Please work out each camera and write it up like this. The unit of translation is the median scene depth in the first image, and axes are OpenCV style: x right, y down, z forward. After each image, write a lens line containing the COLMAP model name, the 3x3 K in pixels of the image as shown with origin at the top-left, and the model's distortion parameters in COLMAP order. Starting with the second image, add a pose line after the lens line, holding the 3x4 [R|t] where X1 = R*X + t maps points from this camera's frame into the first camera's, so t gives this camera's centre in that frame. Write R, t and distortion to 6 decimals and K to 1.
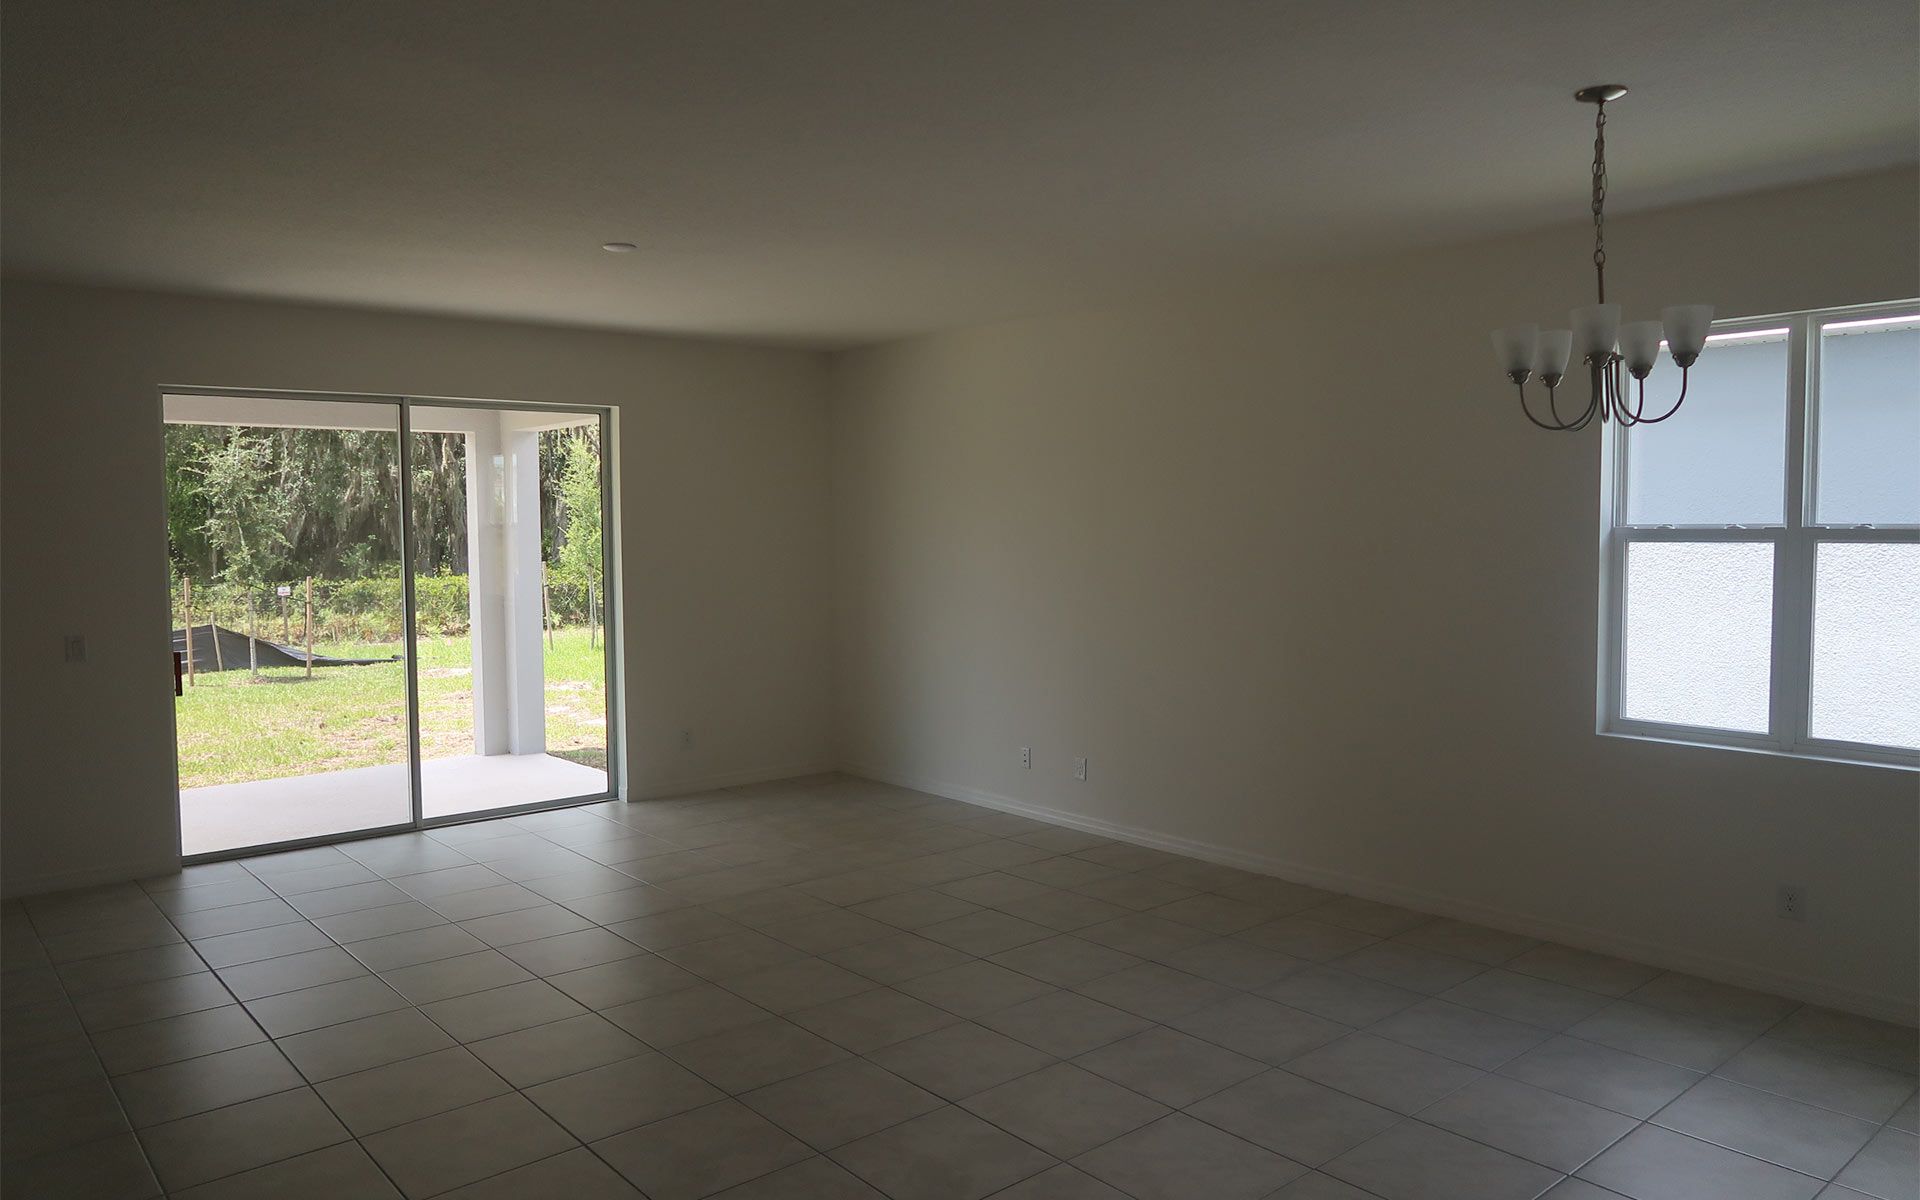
lens RADIAL K [[1316.7, 0, 961.9], [0, 1316.7, 597.9], [0, 0, 1]] dist [-0.032107, 0.012648]
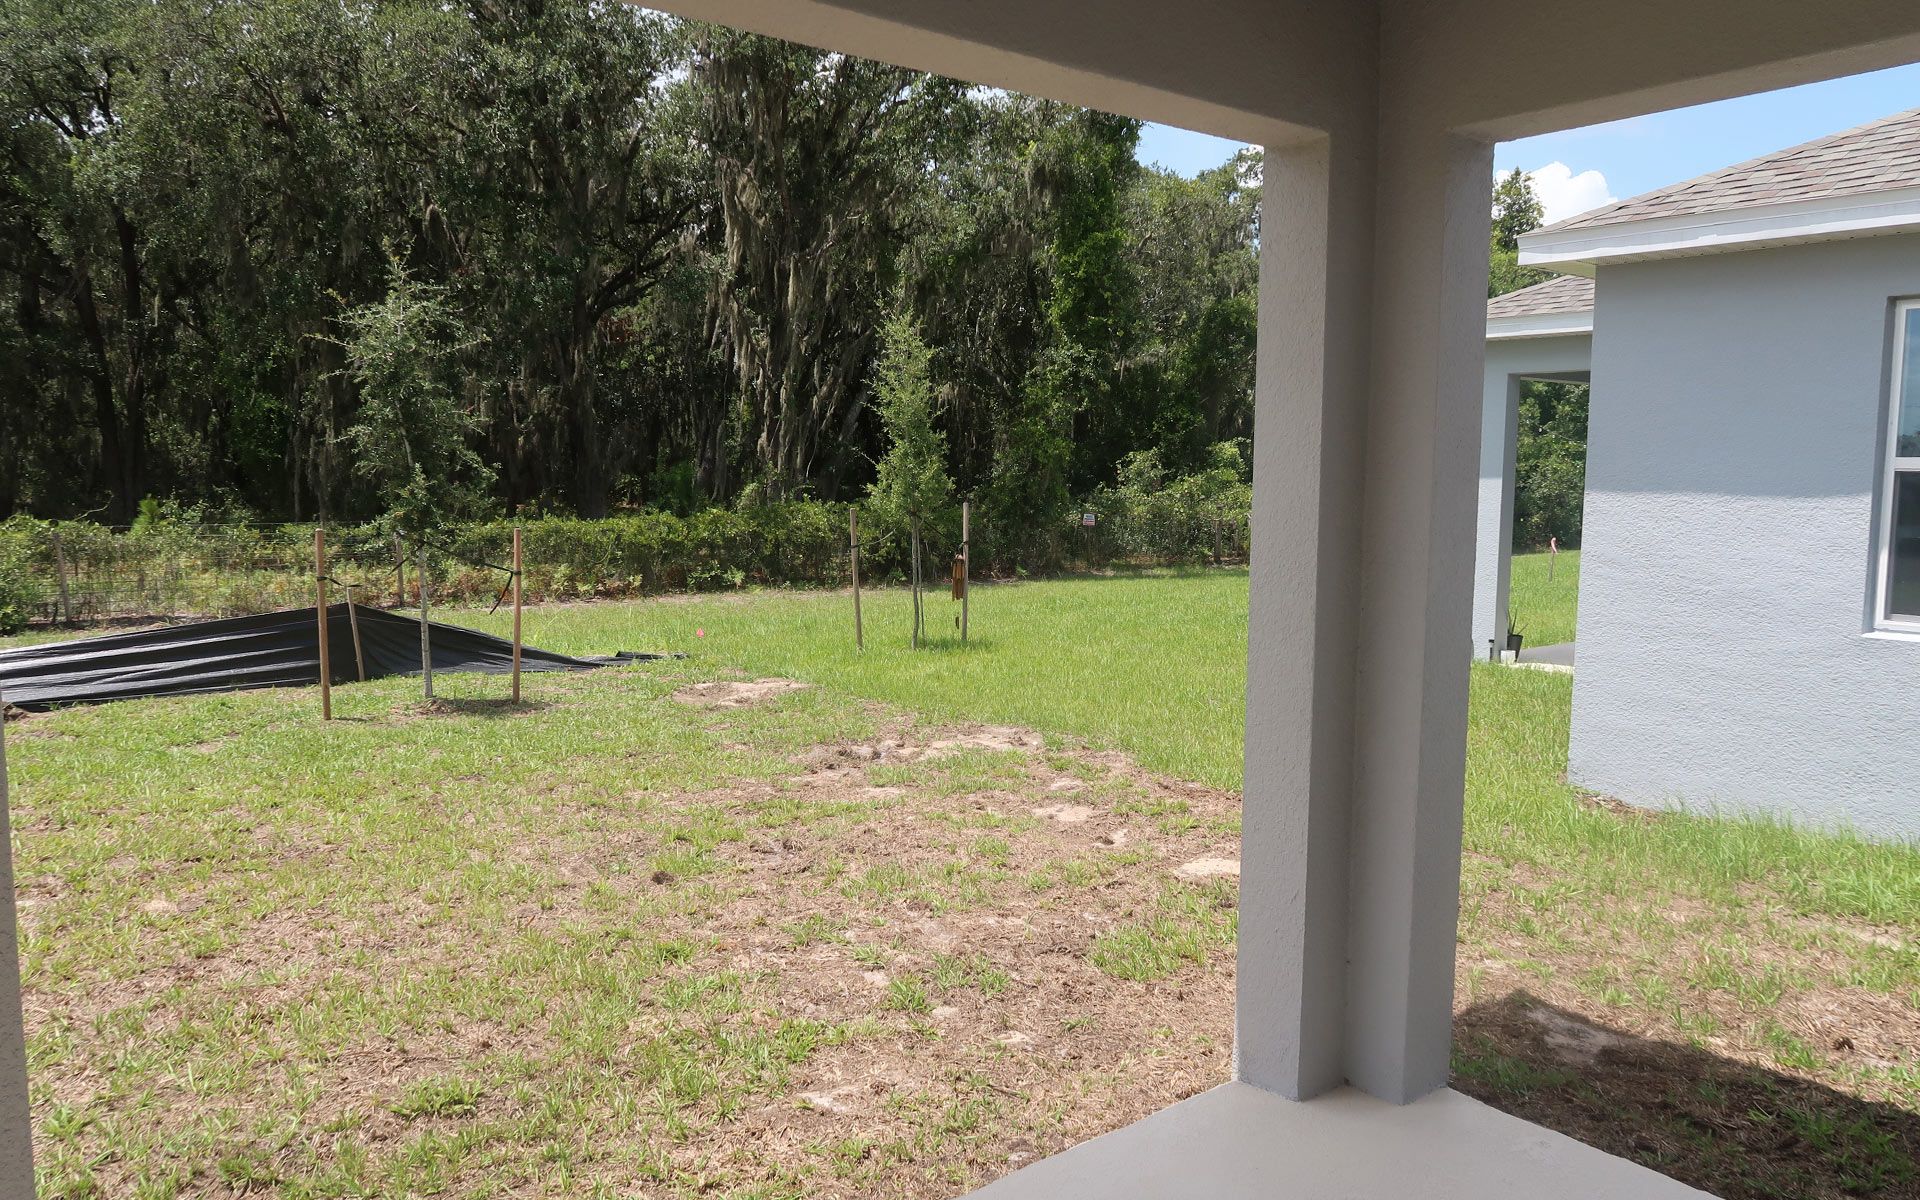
lens RADIAL K [[1353.7, 0, 952.6], [0, 1353.7, 607.4], [0, 0, 1]] dist [-0.021266, -0.004956]
pose [[0.998584, 0.025453, -0.046720, -0.263511], [-0.023181, 0.998552, 0.048550, -0.013990], [0.047888, -0.047398, 0.997727, 0.387896]]
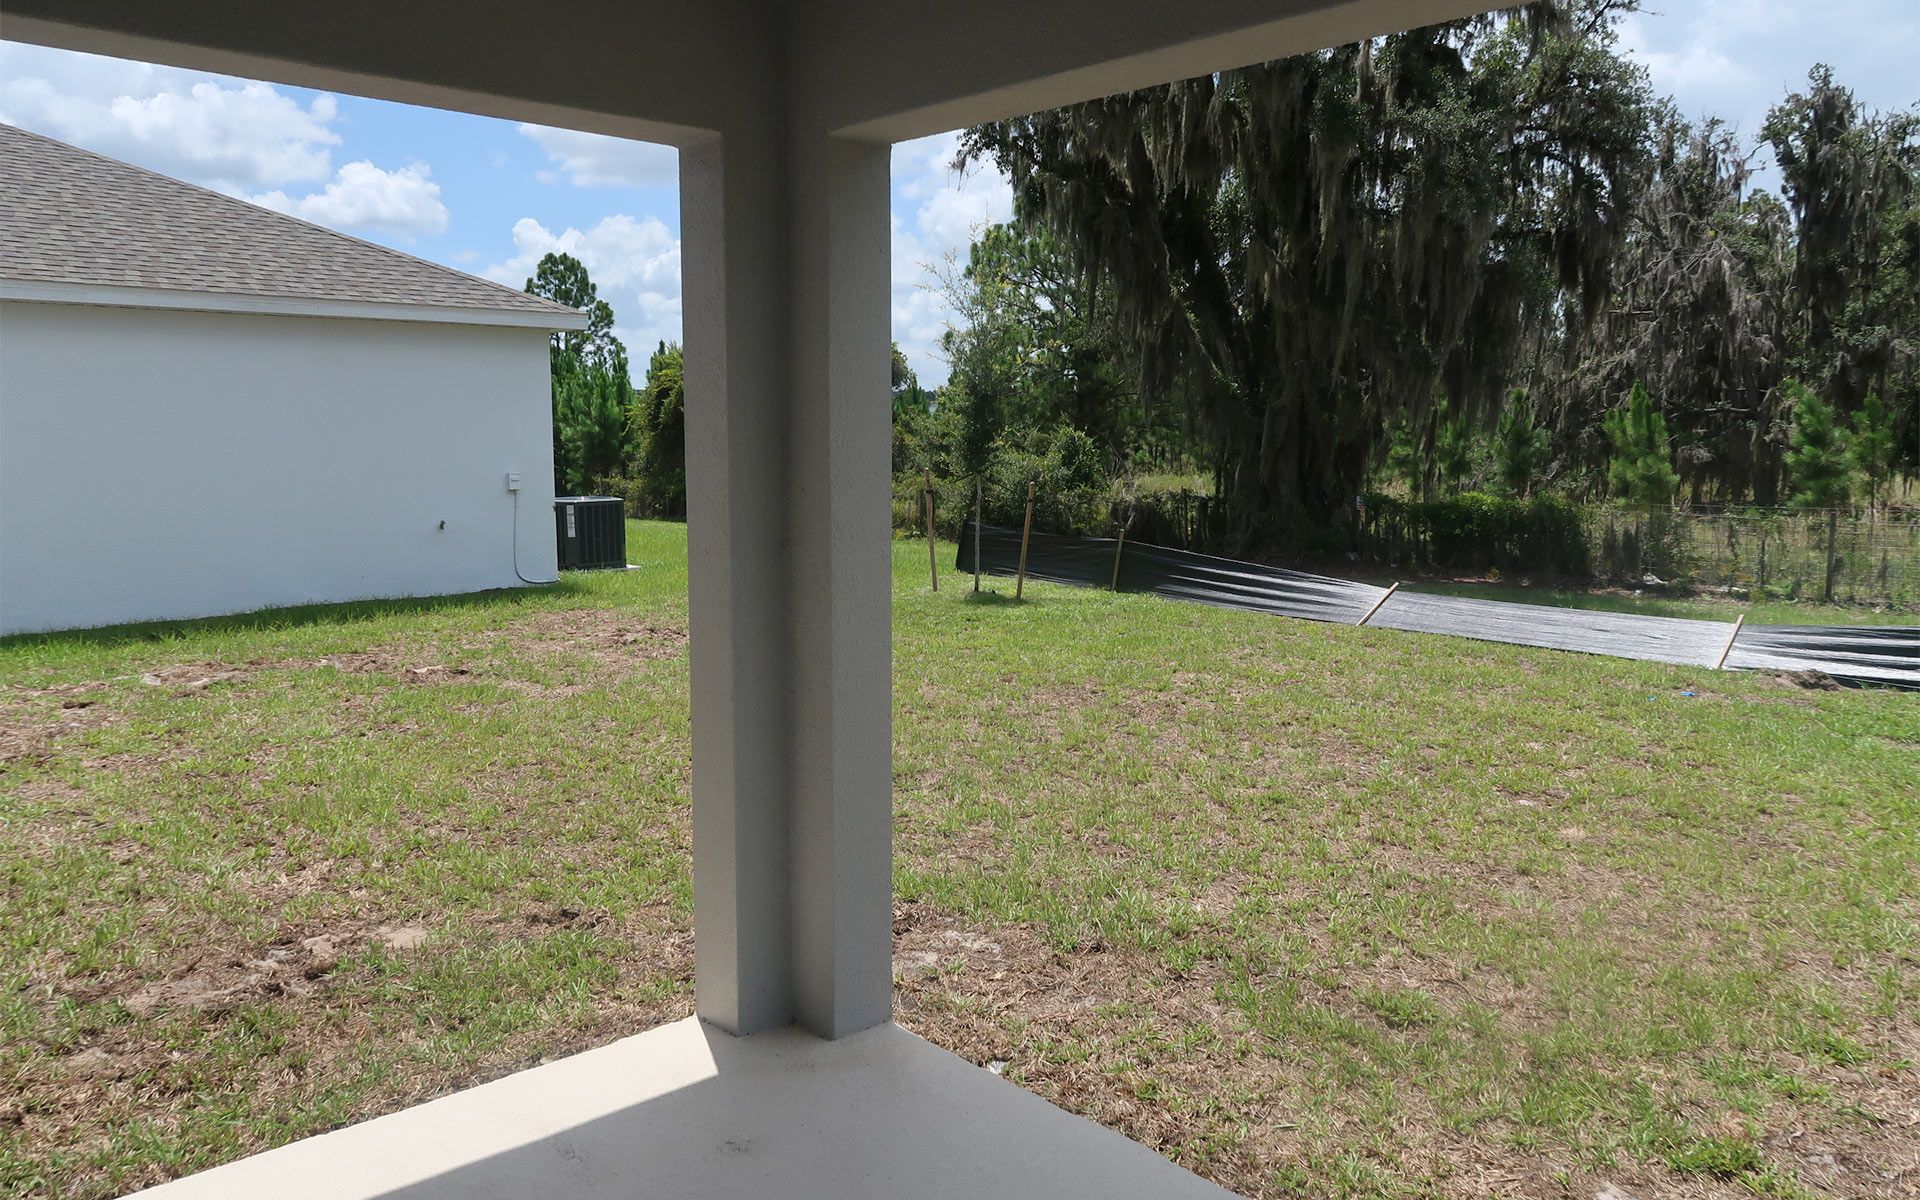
lens RADIAL K [[1316.7, 0, 955.1], [0, 1316.7, 604.9], [0, 0, 1]] dist [-0.032107, 0.012648]
pose [[0.051946, 0.137765, -0.989102, -0.131362], [-0.060101, 0.989075, 0.134605, -0.023551], [0.996840, 0.052454, 0.059658, 0.493961]]
